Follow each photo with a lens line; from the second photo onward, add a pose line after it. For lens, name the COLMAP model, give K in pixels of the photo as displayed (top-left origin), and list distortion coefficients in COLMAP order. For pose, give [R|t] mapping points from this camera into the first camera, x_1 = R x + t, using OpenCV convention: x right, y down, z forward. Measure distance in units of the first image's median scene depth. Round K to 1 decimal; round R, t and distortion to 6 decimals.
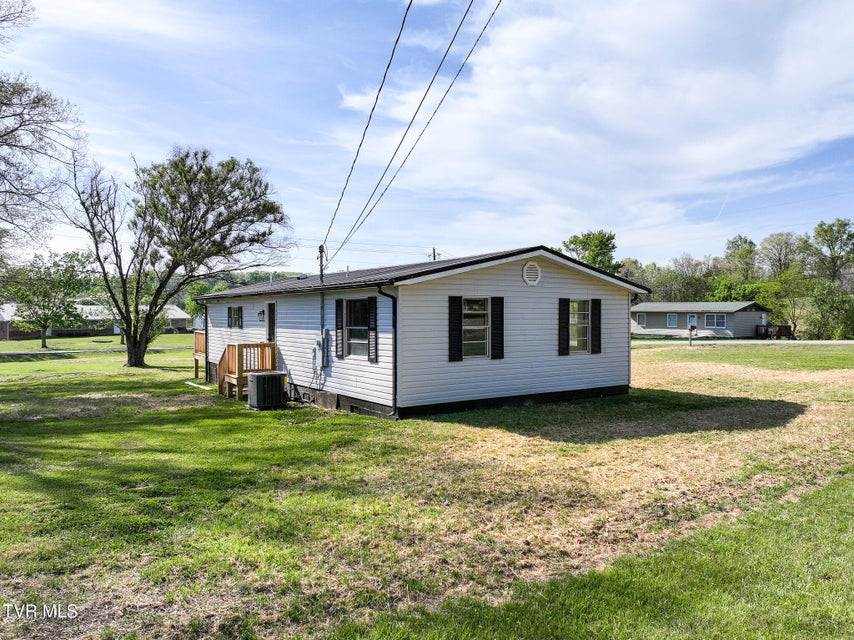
lens RADIAL K [[598.8, 0, 422.7], [0, 598.8, 316.8], [0, 0, 1]] dist [0.006260, 0.003739]
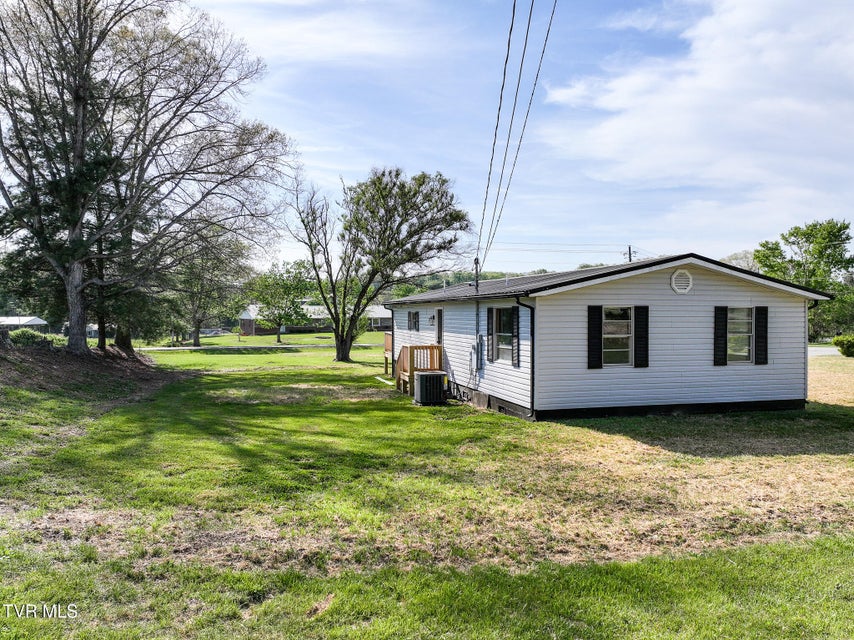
lens RADIAL K [[598.8, 0, 422.7], [0, 598.8, 316.8], [0, 0, 1]] dist [0.006260, 0.003739]
pose [[0.944151, 0.003796, -0.329491, 0.097910], [-0.002881, 0.999991, 0.003264, -0.014916], [0.329501, -0.002132, 0.944153, -0.063282]]
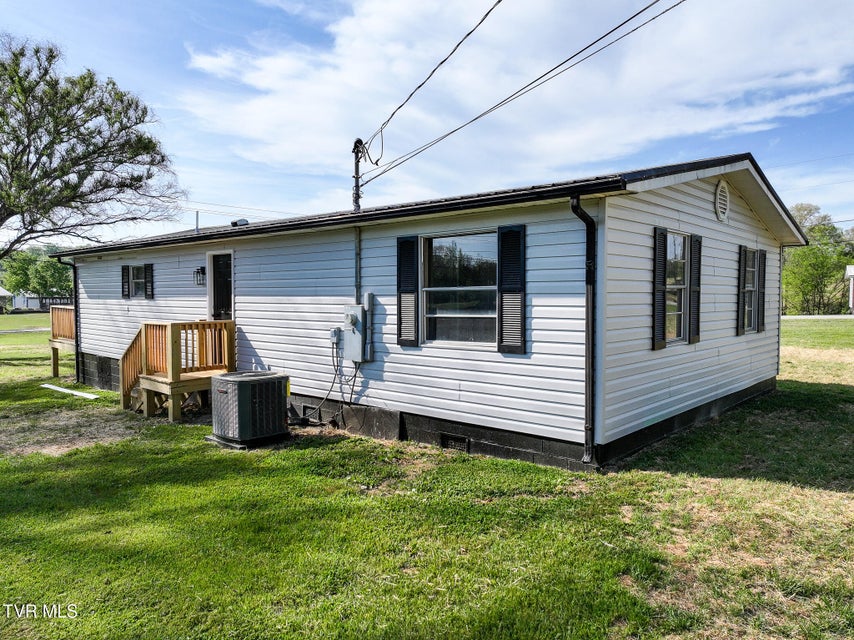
lens RADIAL K [[607.0, 0, 426.4], [0, 607.0, 320.3], [0, 0, 1]] dist [0.011958, 0.007787]
pose [[0.973030, -0.005219, 0.230620, -0.235645], [-0.003212, 0.999341, 0.036169, 0.024478], [-0.230657, -0.035935, 0.972371, 0.441638]]
